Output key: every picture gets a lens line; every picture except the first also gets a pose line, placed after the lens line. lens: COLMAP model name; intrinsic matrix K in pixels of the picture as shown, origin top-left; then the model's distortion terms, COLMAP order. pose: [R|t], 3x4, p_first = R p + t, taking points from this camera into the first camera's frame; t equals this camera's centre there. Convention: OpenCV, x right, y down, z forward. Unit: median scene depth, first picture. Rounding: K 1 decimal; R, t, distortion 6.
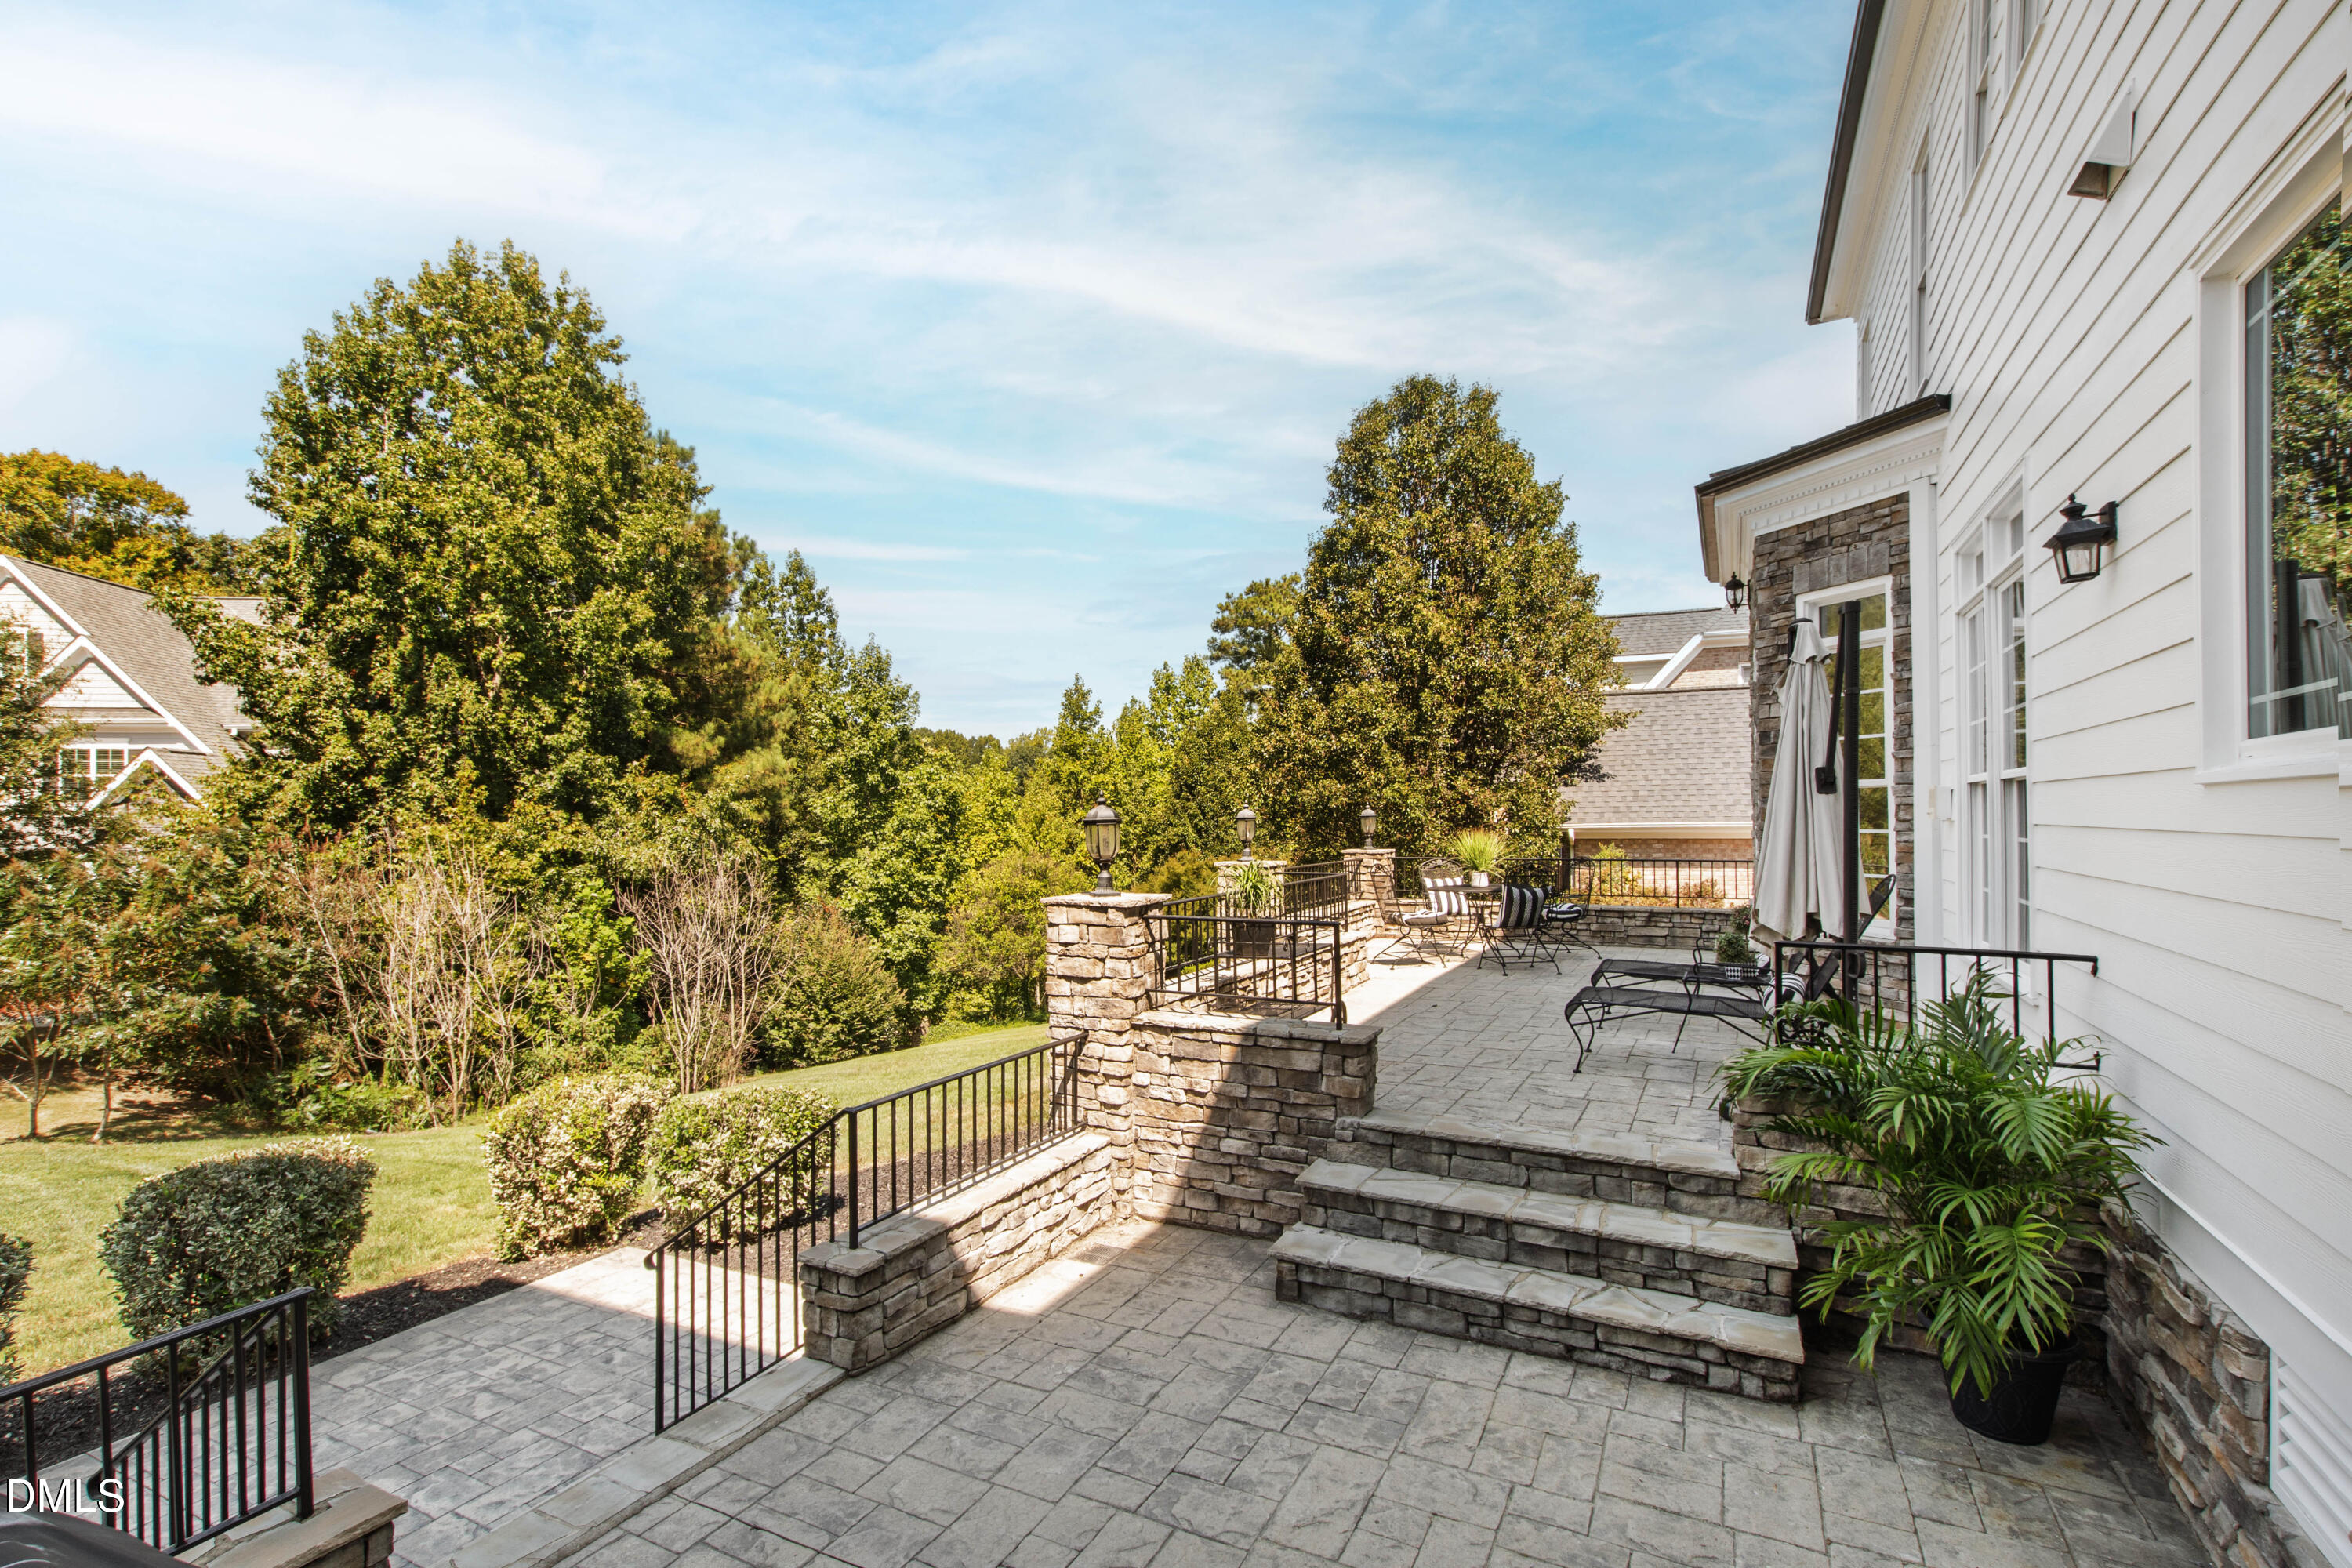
lens RADIAL K [[1104.5, 0, 1138.0], [0, 1104.5, 821.2], [0, 0, 1]] dist [-0.001643, -0.000263]
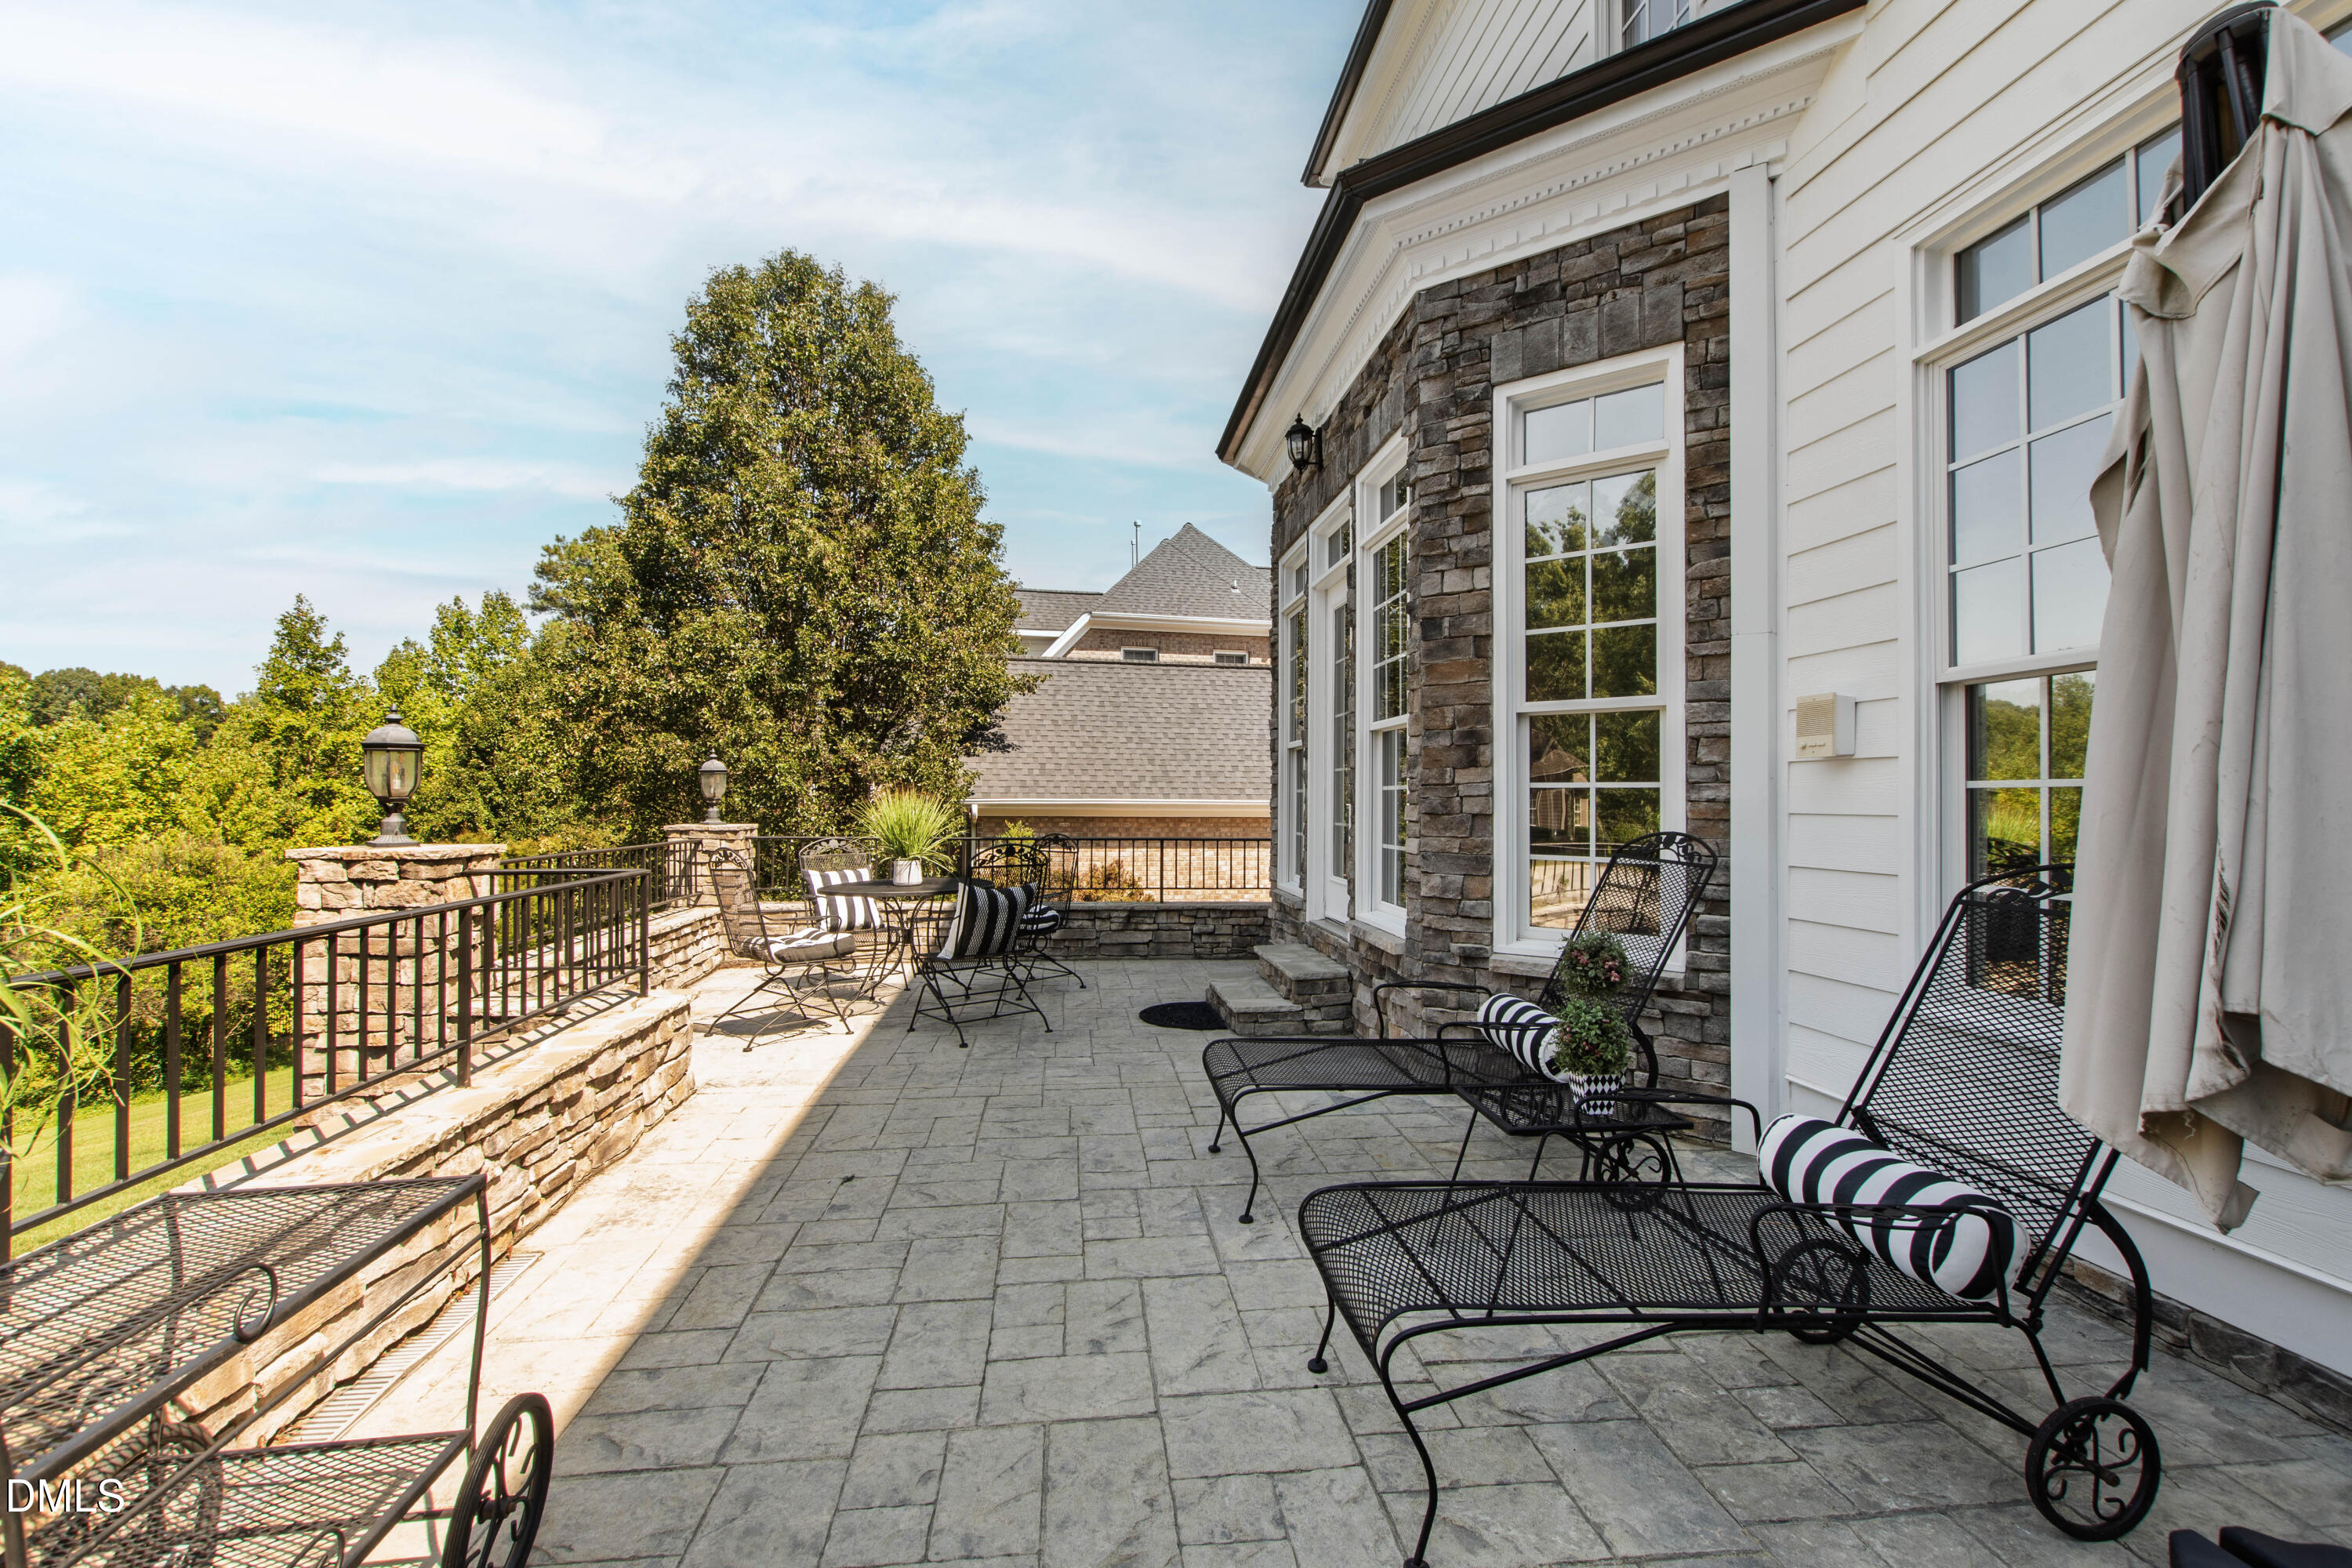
lens RADIAL K [[964.5, 0, 1179.8], [0, 964.5, 795.9], [0, 0, 1]] dist [-0.000225, 0.000241]
pose [[0.801000, 0.021369, 0.598283, 0.065062], [-0.013842, 0.999757, -0.017177, 0.010342], [-0.598504, 0.005478, 0.801101, 0.282362]]
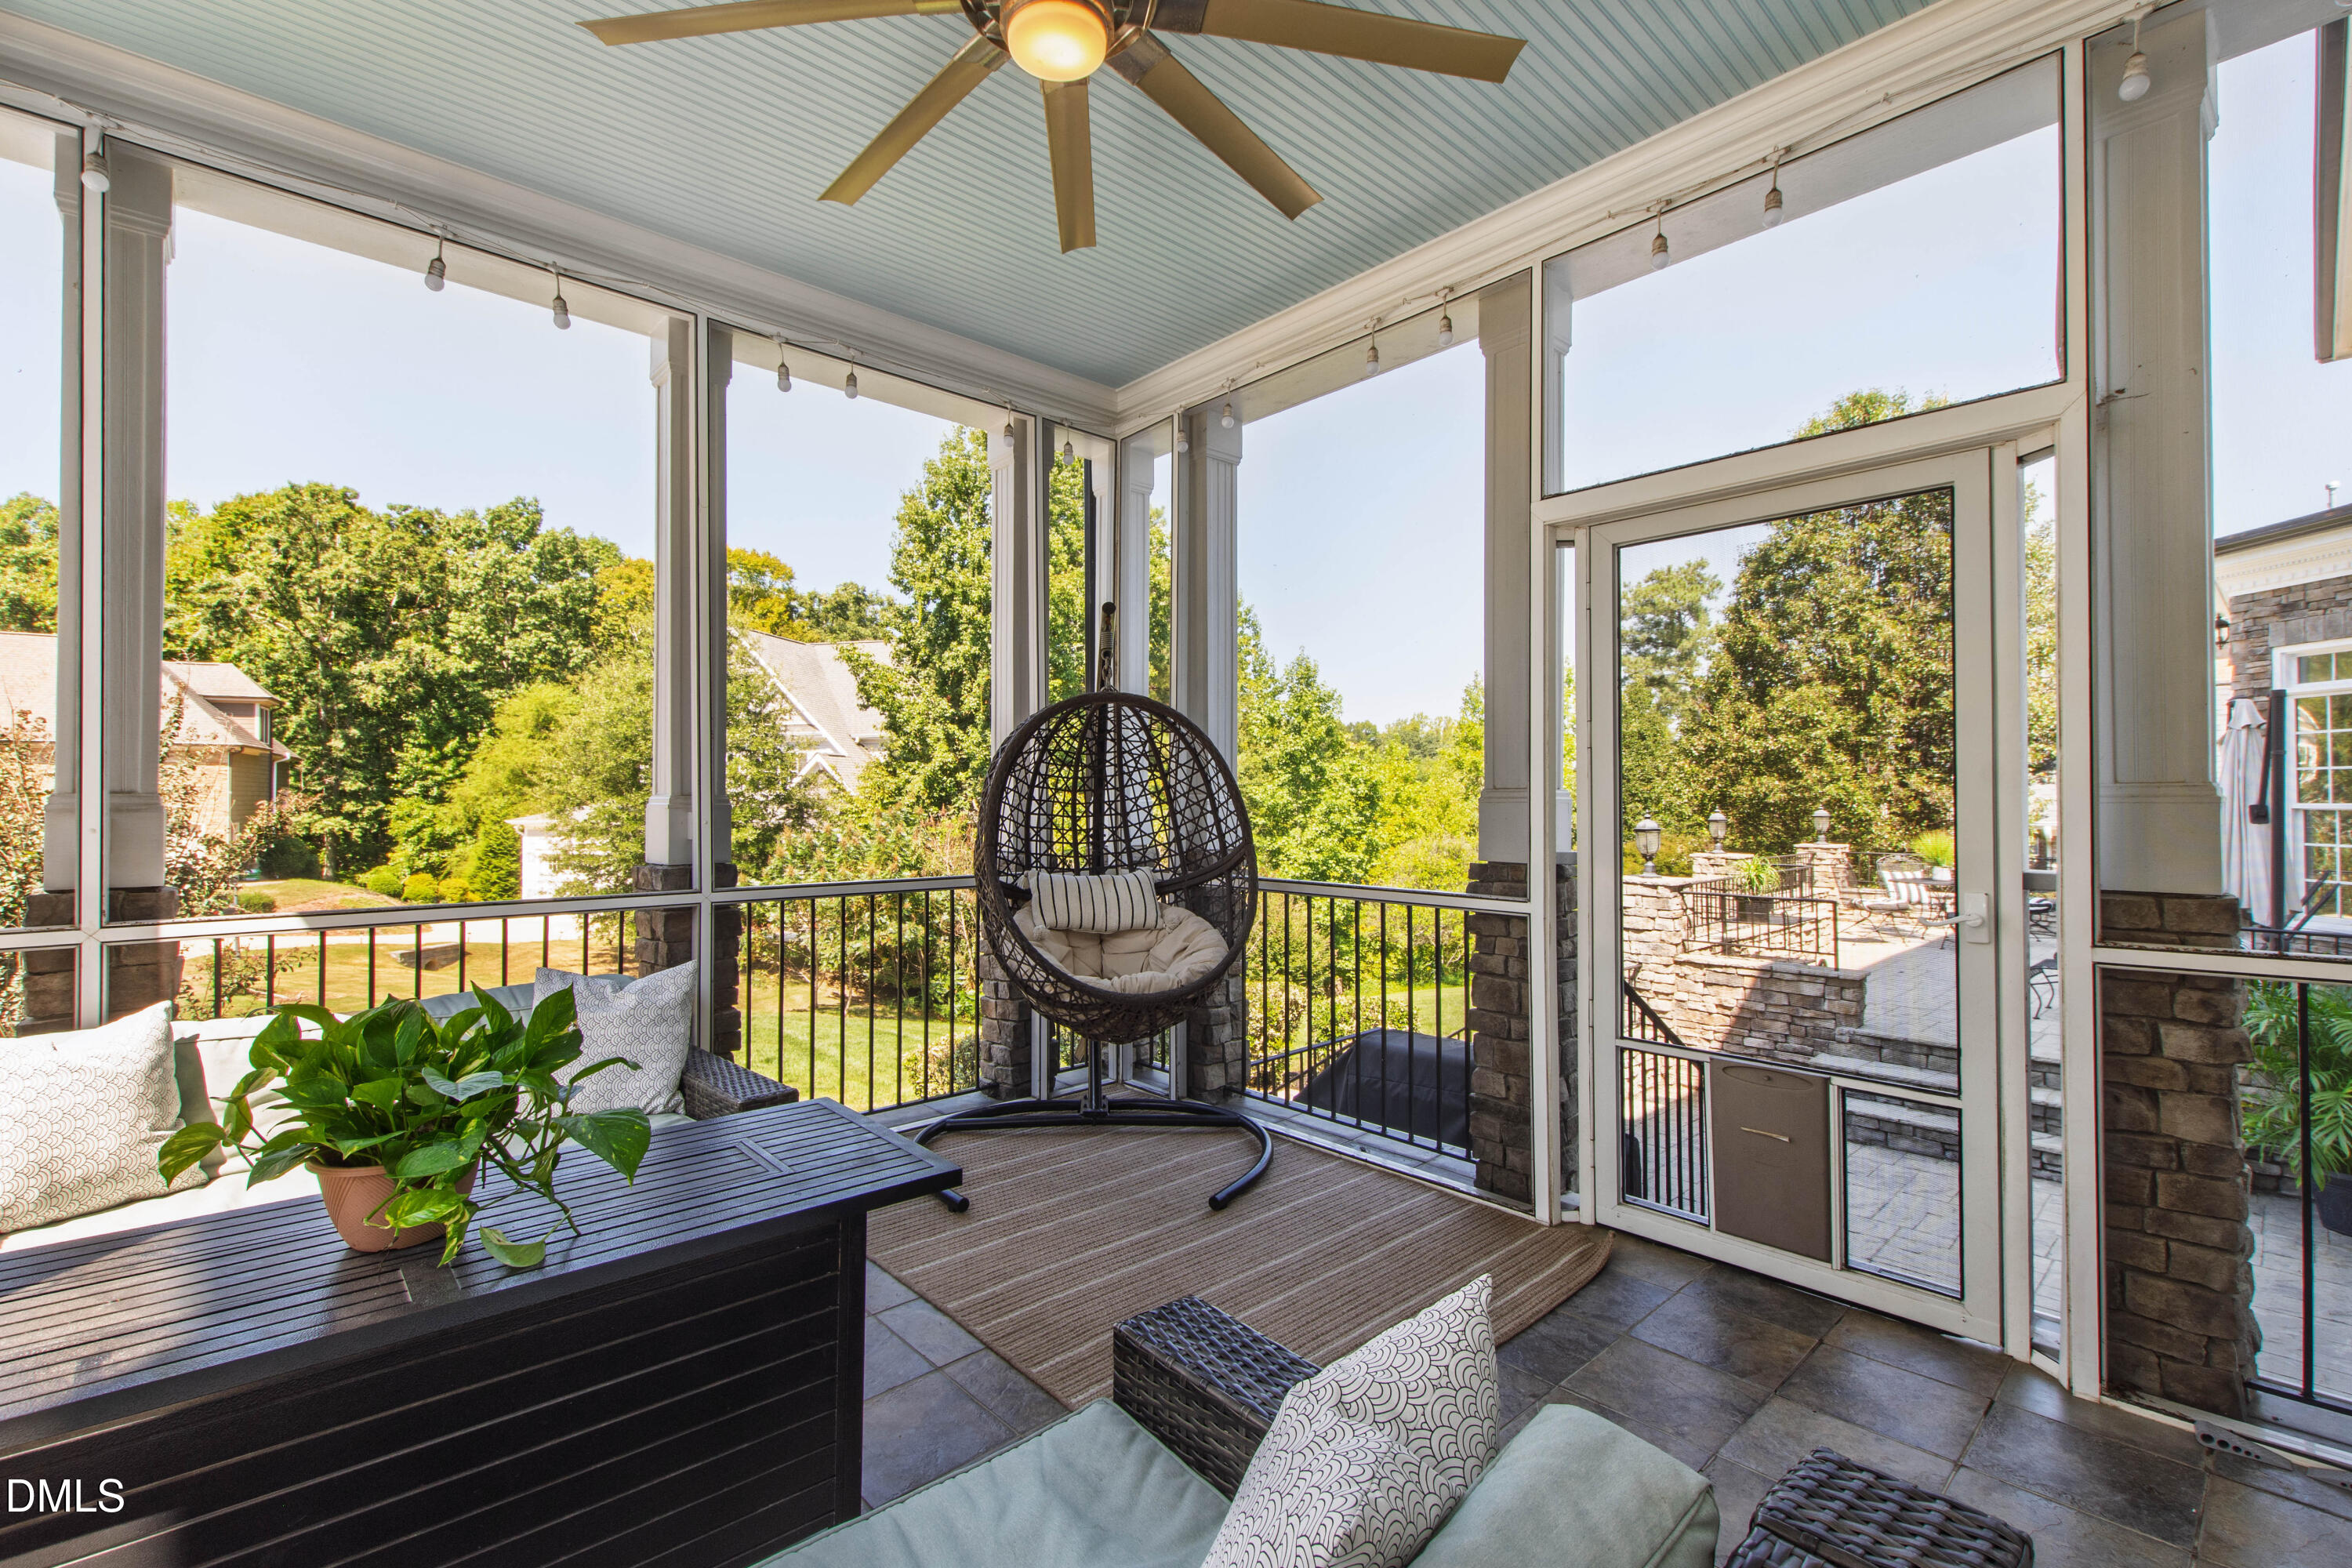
lens RADIAL K [[1057.3, 0, 1096.7], [0, 1057.3, 786.0], [0, 0, 1]] dist [0.021733, -0.004004]
pose [[0.935858, 0.002600, -0.352369, -0.076914], [-0.006457, 0.999931, -0.009773, -0.014167], [0.352319, 0.011421, 0.935810, -0.225456]]
